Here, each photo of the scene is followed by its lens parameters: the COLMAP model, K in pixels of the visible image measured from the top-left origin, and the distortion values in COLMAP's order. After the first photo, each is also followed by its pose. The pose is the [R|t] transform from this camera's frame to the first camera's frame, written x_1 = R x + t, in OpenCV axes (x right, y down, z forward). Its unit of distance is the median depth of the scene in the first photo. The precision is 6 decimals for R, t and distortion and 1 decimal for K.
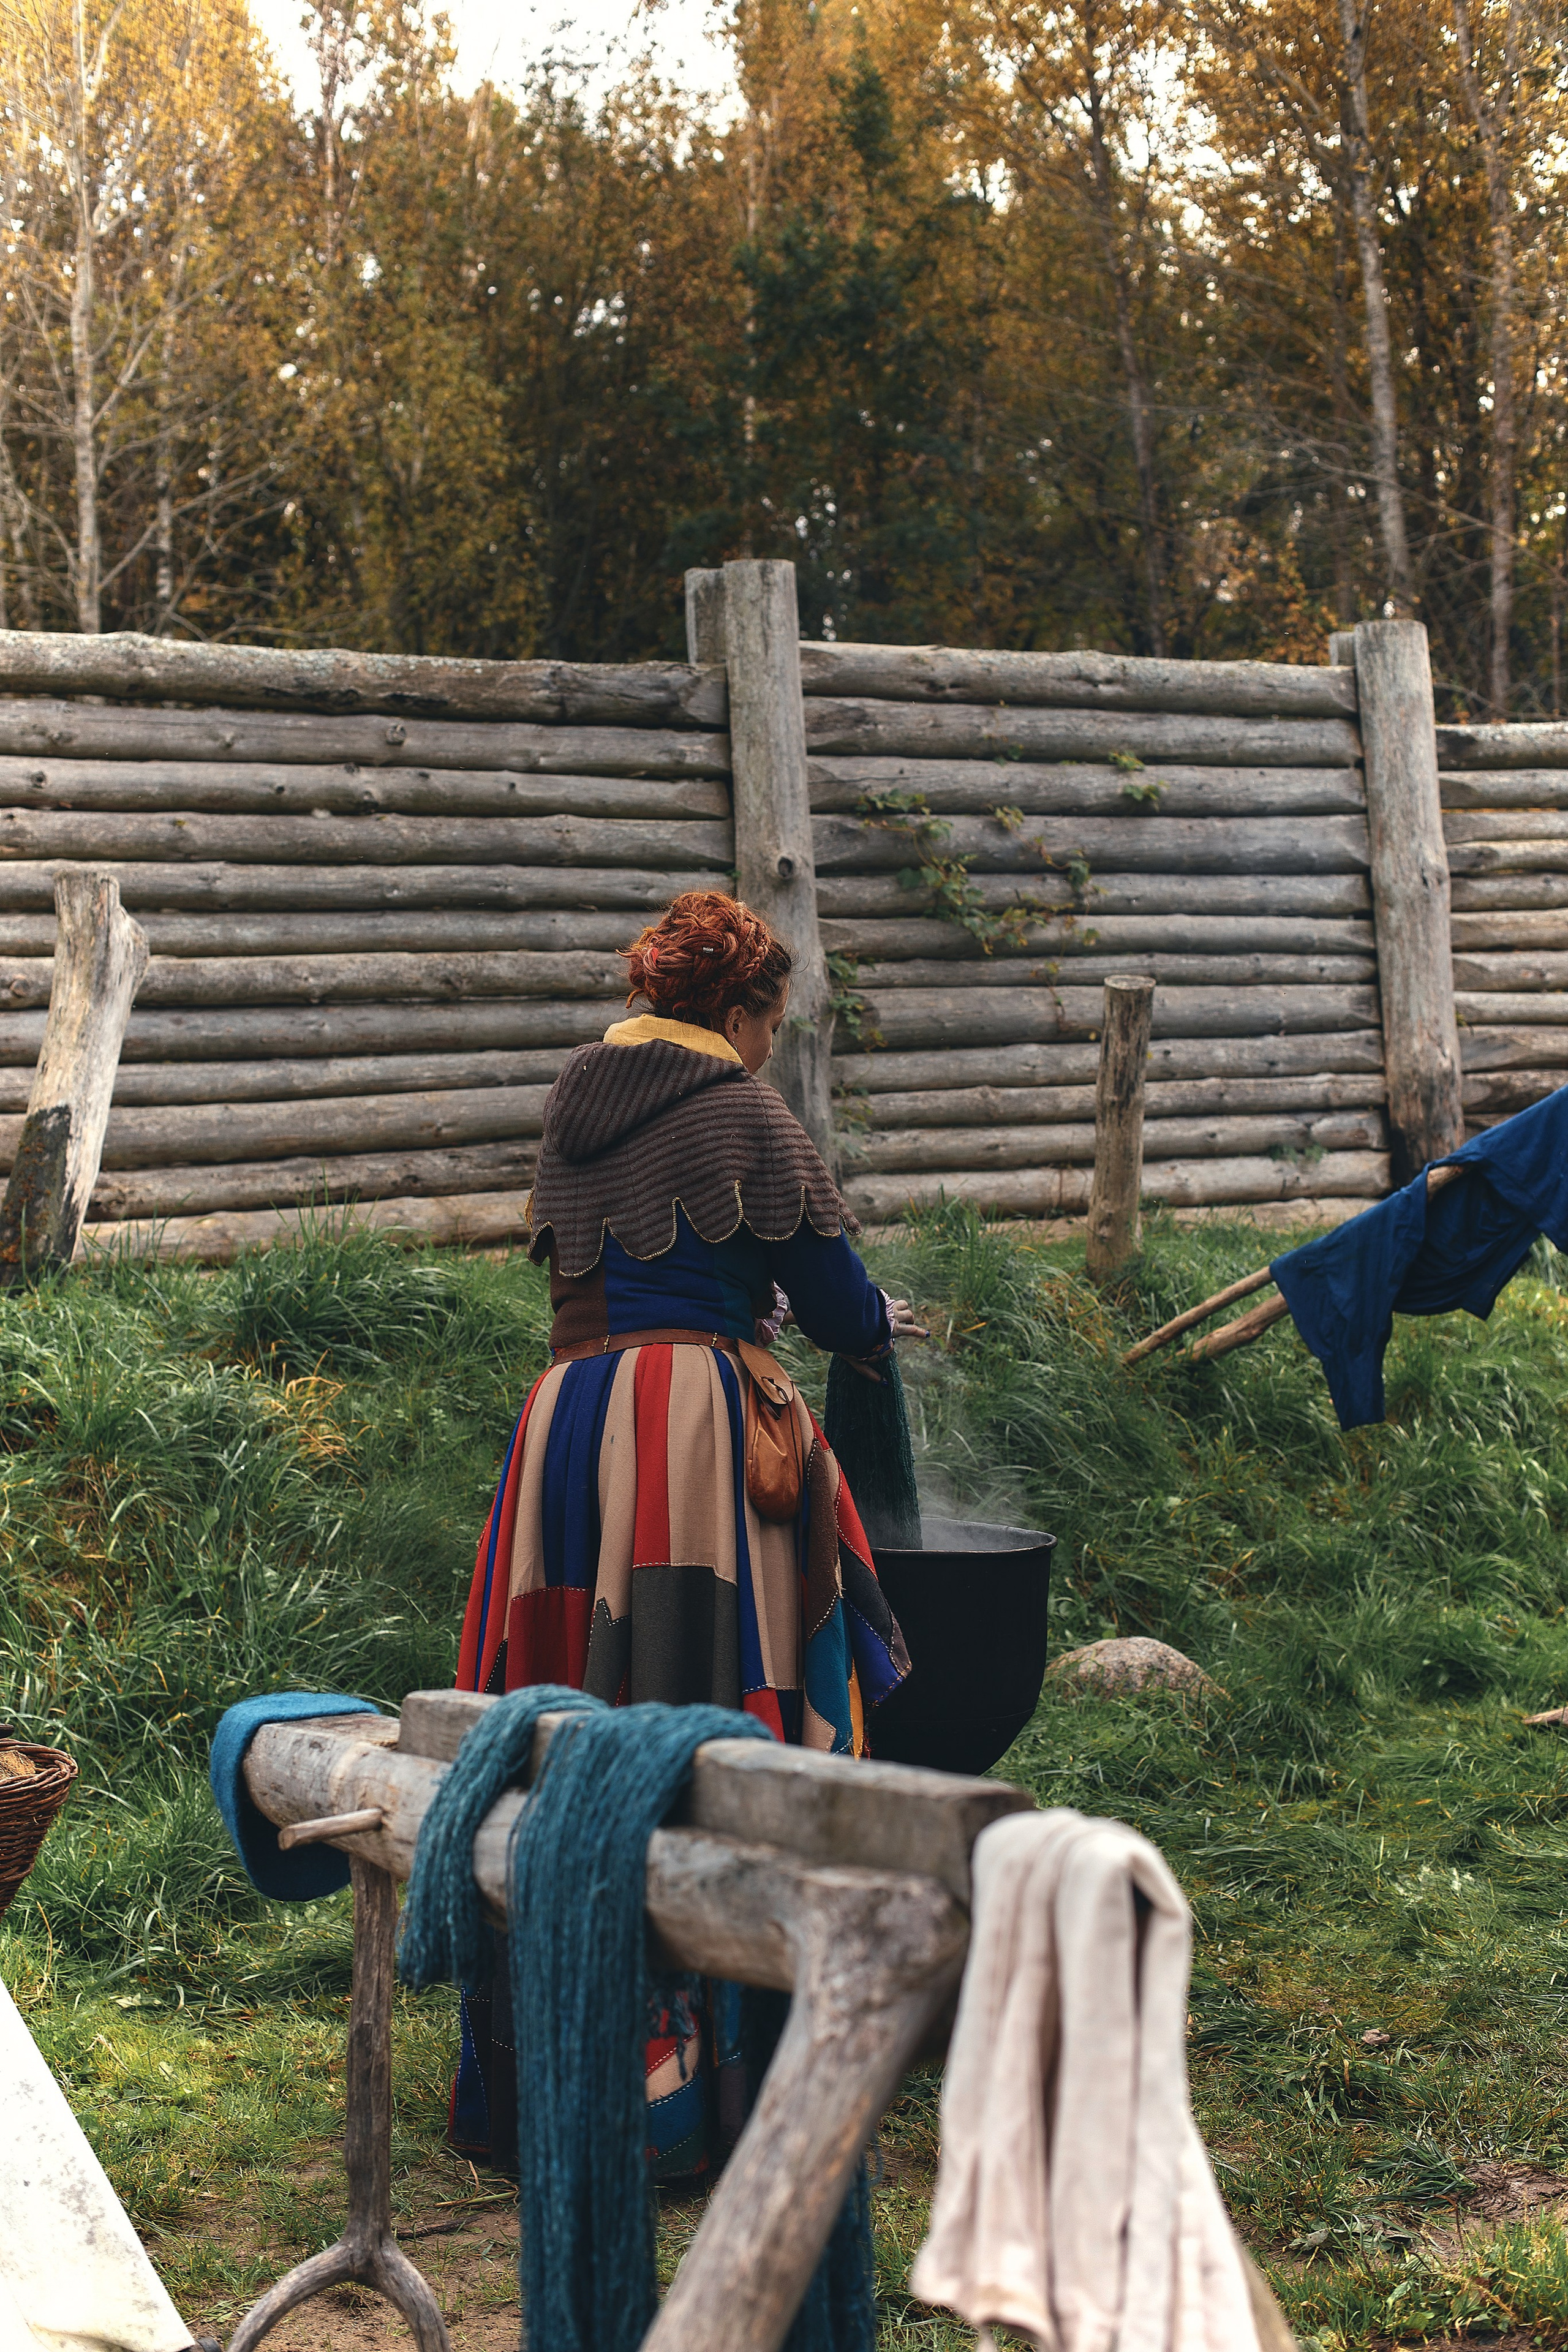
lens RADIAL K [[3422.8, 0, 792.8], [0, 3422.8, 1176.0], [0, 0, 1]] dist [-0.113423, 0.000000]
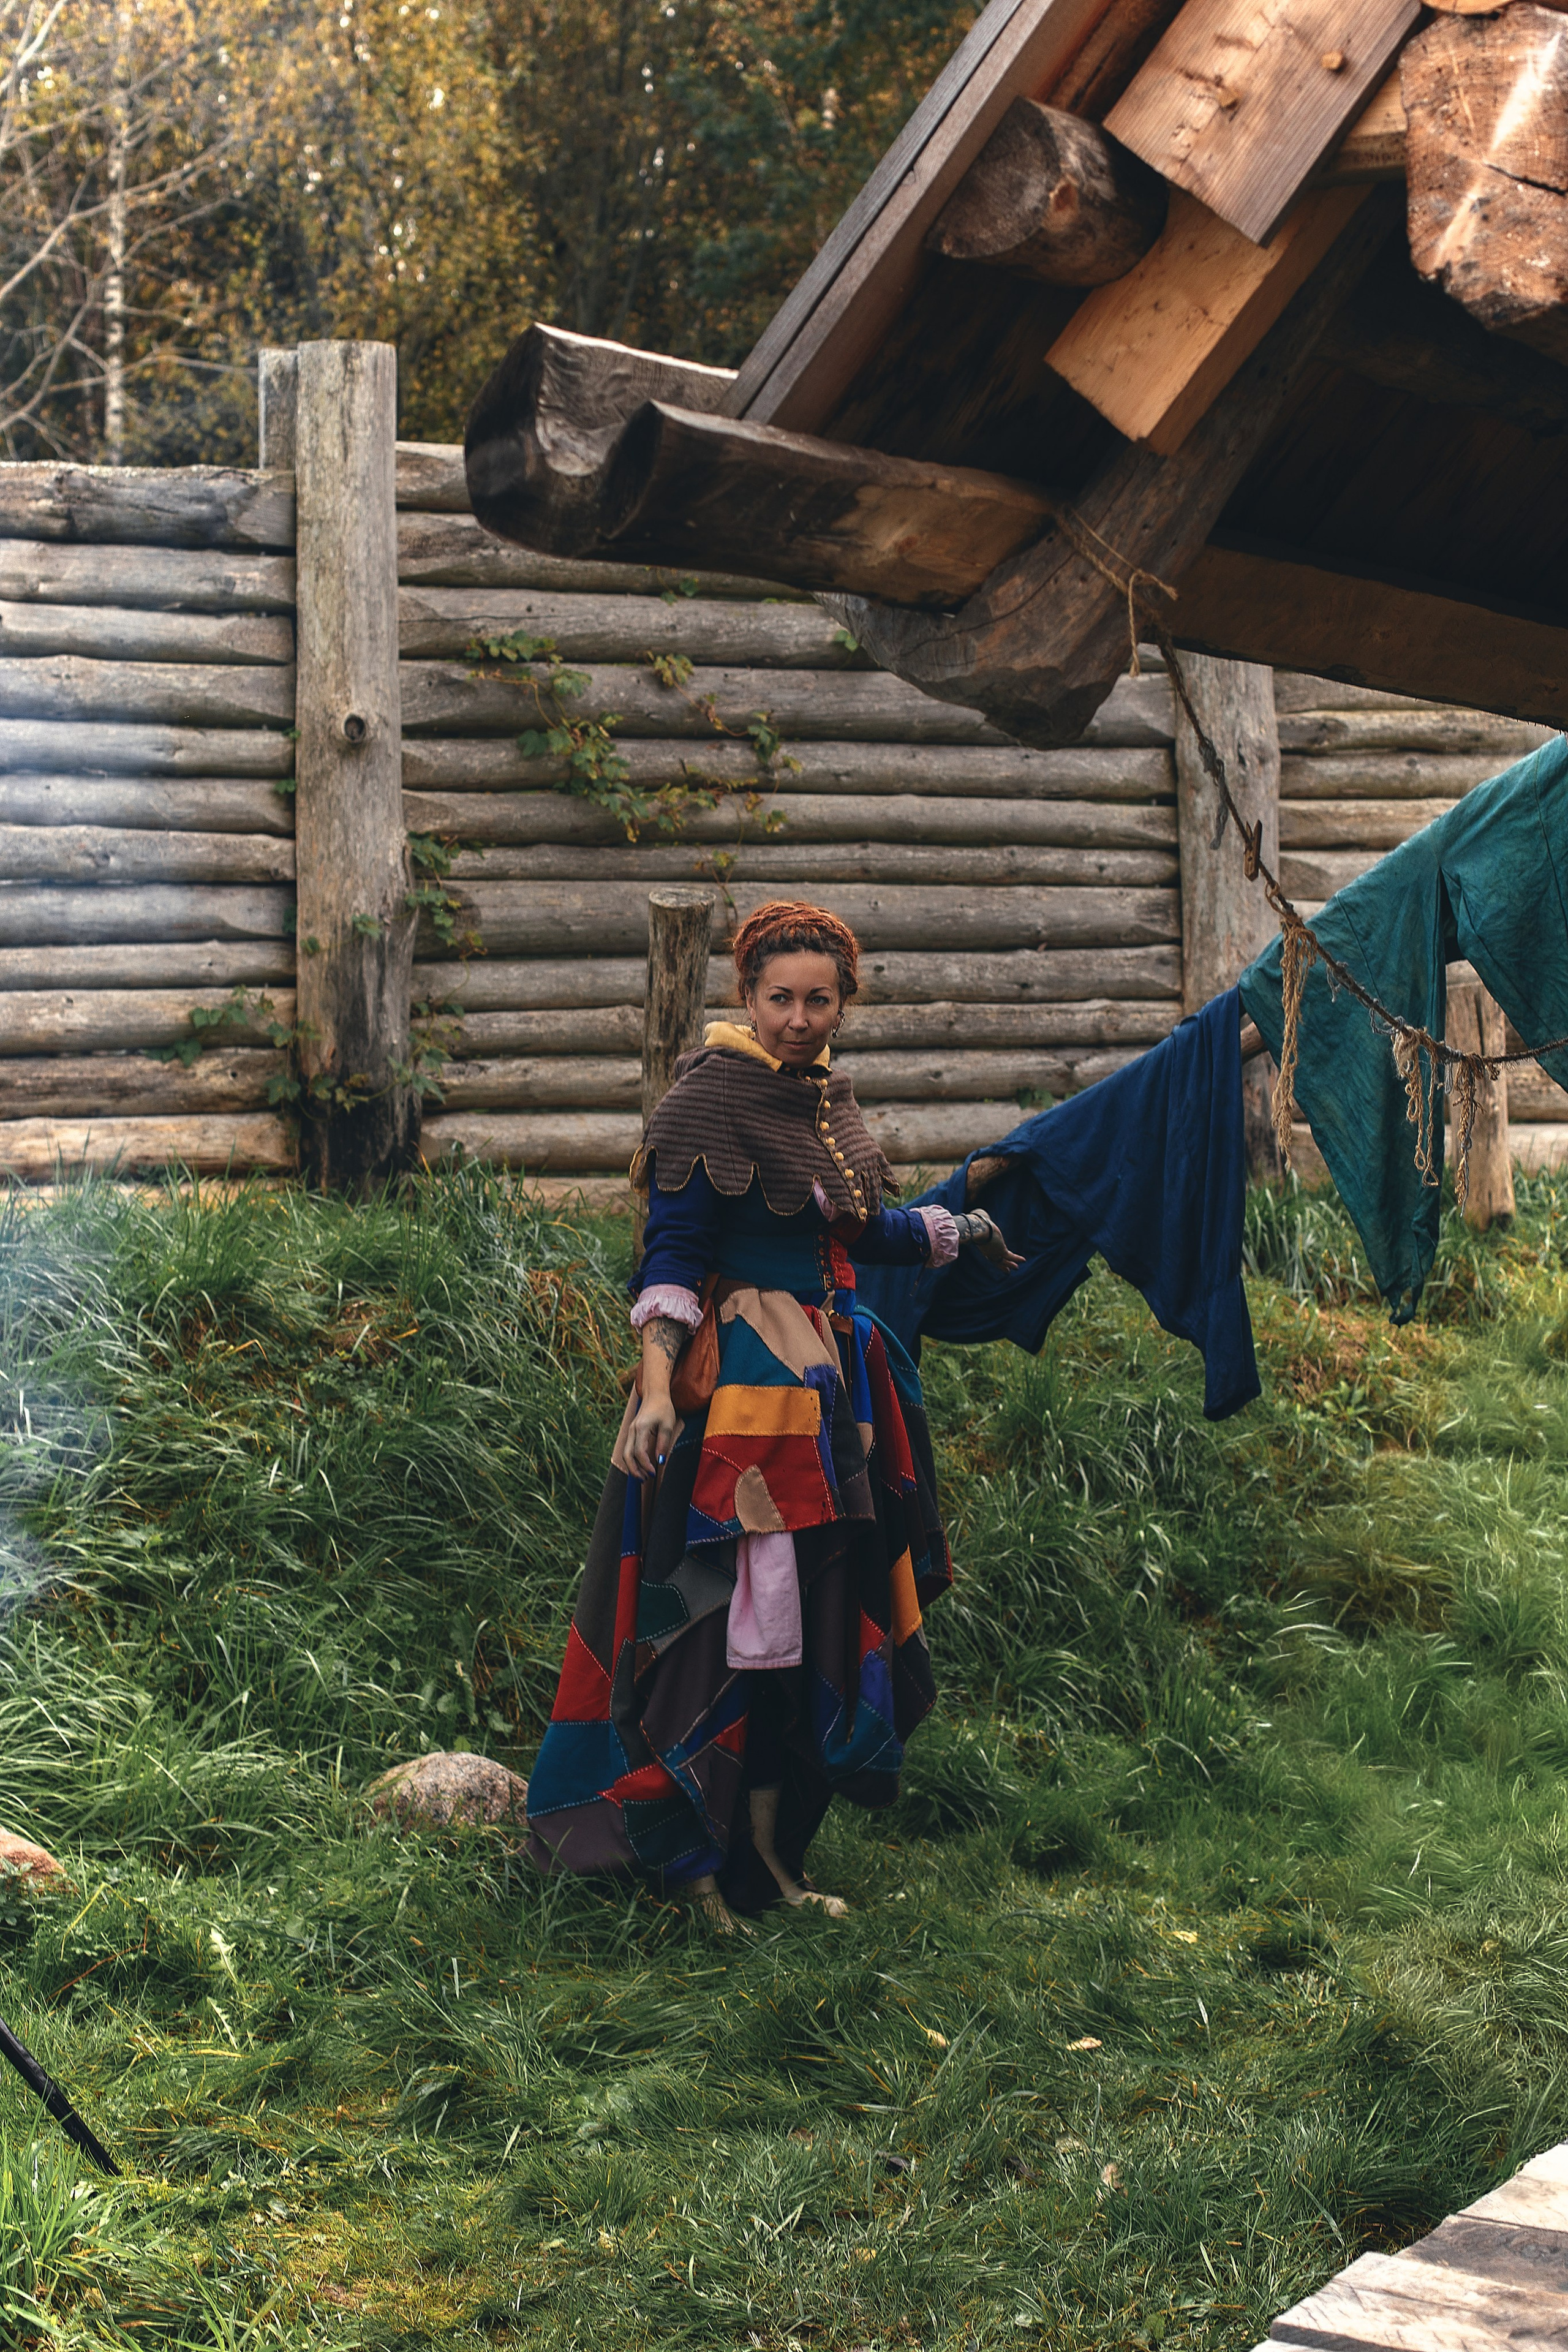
lens RADIAL K [[4193.6, 0, 765.4], [0, 4193.6, 1042.8], [0, 0, 1]] dist [-0.107801, 0.000000]
pose [[0.997689, 0.036331, -0.057425, 0.147967], [-0.036087, 0.999335, 0.005283, -0.024483], [0.057579, -0.003199, 0.998336, 0.027358]]
